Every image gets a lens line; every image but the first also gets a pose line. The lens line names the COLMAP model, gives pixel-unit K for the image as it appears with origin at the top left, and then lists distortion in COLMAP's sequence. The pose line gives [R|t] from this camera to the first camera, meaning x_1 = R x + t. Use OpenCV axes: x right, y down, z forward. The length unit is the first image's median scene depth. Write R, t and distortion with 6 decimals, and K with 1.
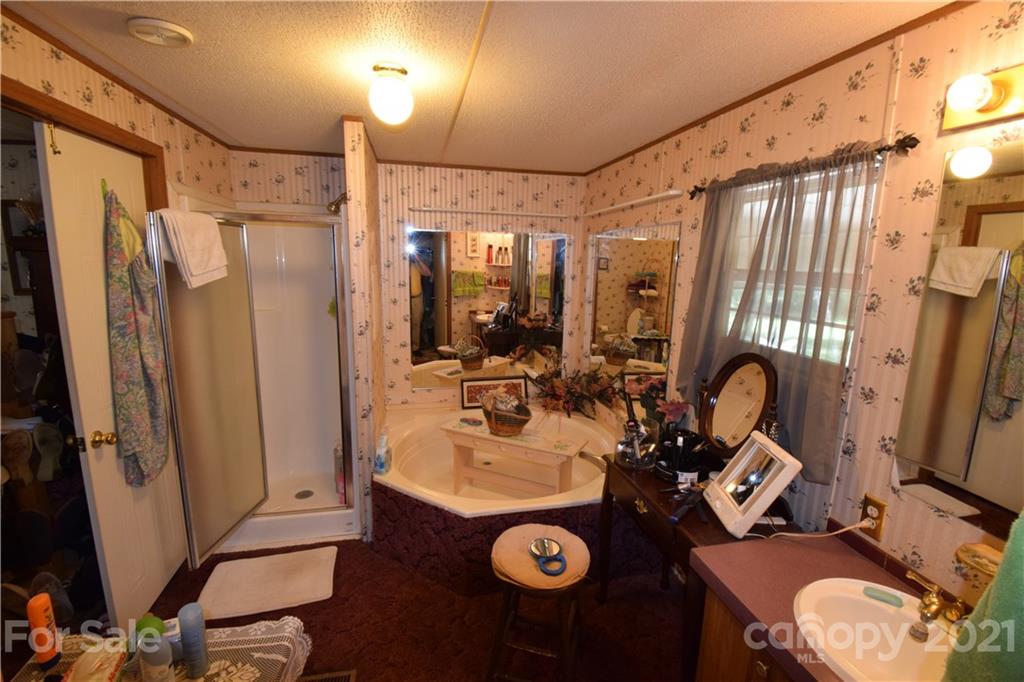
lens RADIAL K [[453.4, 0, 516.2], [0, 453.4, 337.5], [0, 0, 1]] dist [0.022855, -0.027513]
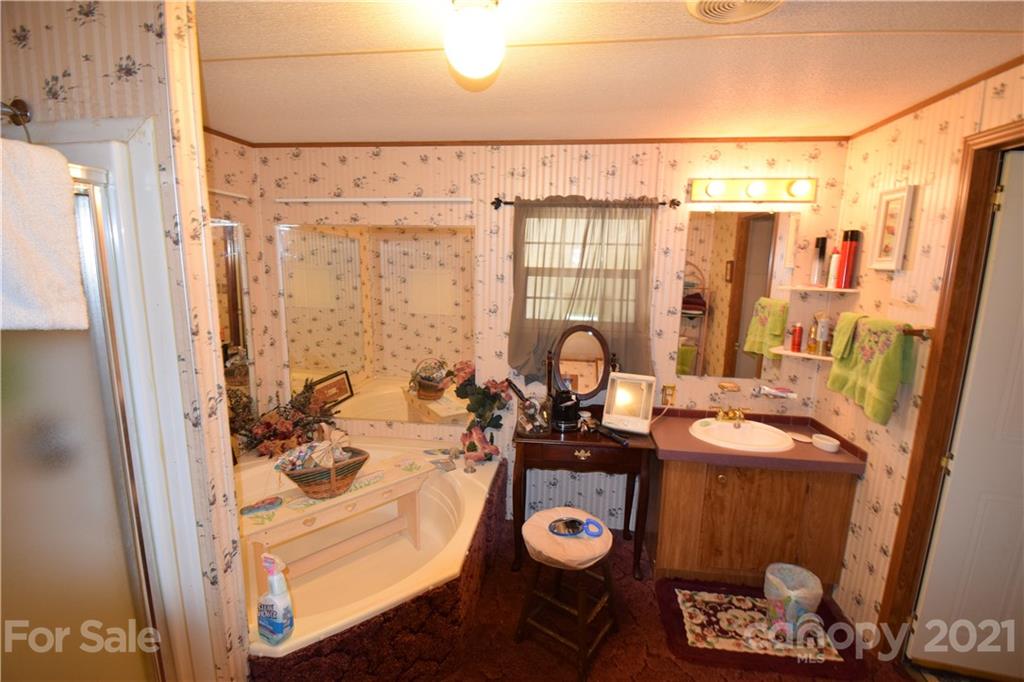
lens RADIAL K [[453.4, 0, 516.2], [0, 453.4, 337.5], [0, 0, 1]] dist [0.022855, -0.027513]
pose [[0.347261, -0.169161, 0.922385, -0.761952], [0.147515, 0.981204, 0.124412, -0.116268], [-0.926093, 0.092862, 0.365688, 0.559530]]
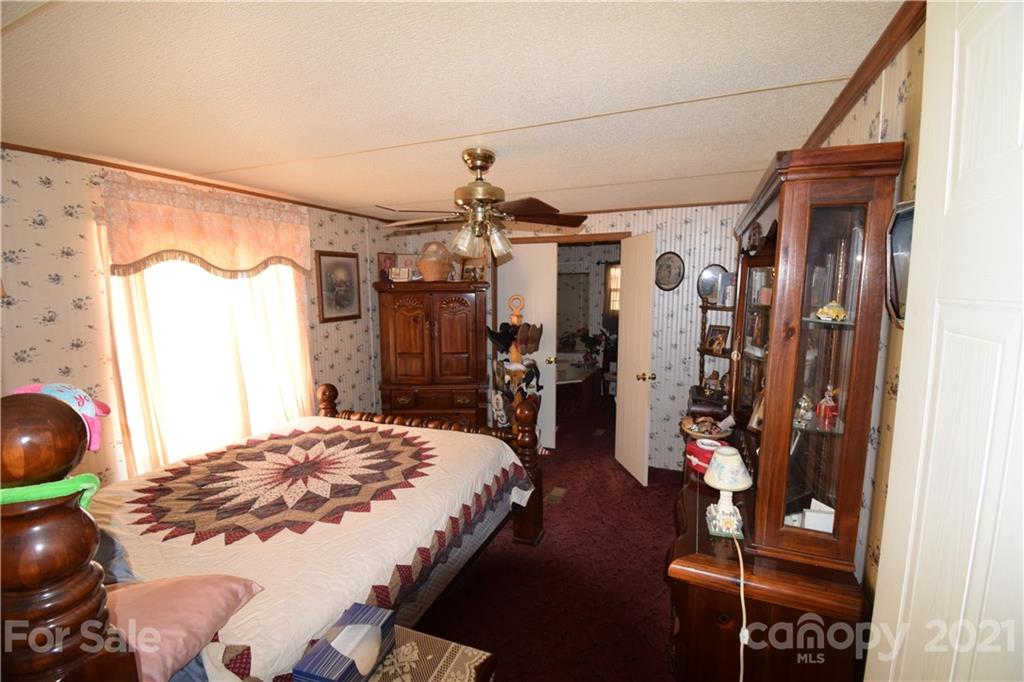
lens RADIAL K [[453.4, 0, 516.2], [0, 453.4, 337.5], [0, 0, 1]] dist [0.022855, -0.027513]
pose [[0.571543, -0.115961, 0.812337, -2.485376], [0.152237, 0.987763, 0.033892, -0.015995], [-0.806327, 0.104298, 0.582202, -0.276473]]
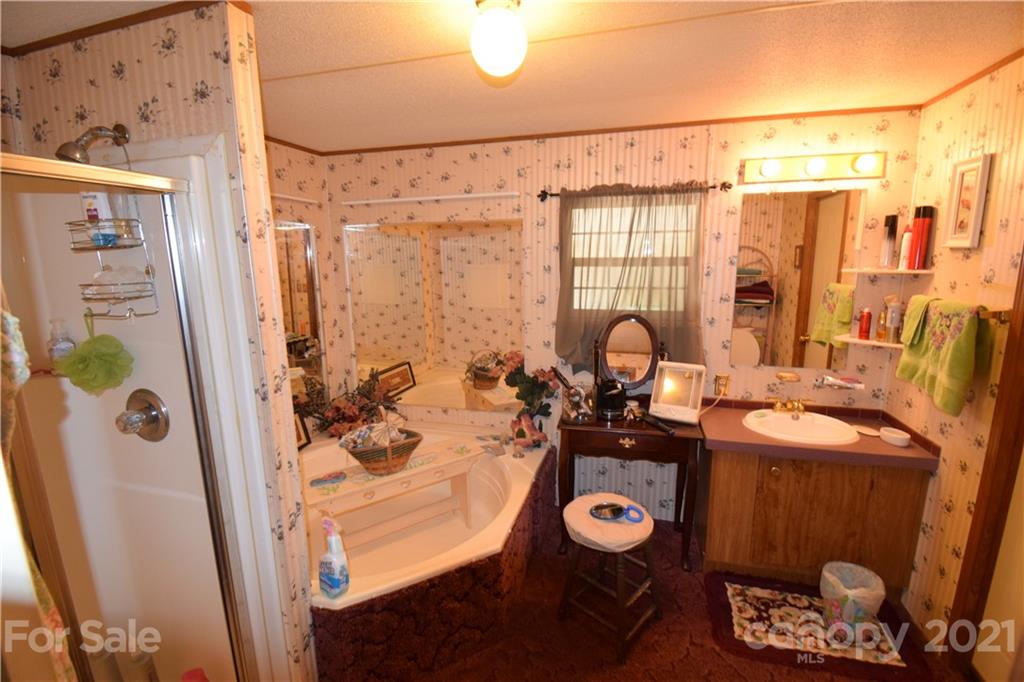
lens RADIAL K [[453.4, 0, 516.2], [0, 453.4, 337.5], [0, 0, 1]] dist [0.022855, -0.027513]
pose [[0.475726, -0.180186, 0.860940, -0.770647], [0.170707, 0.979096, 0.110588, -0.095723], [-0.862870, 0.094359, 0.496541, 0.502376]]
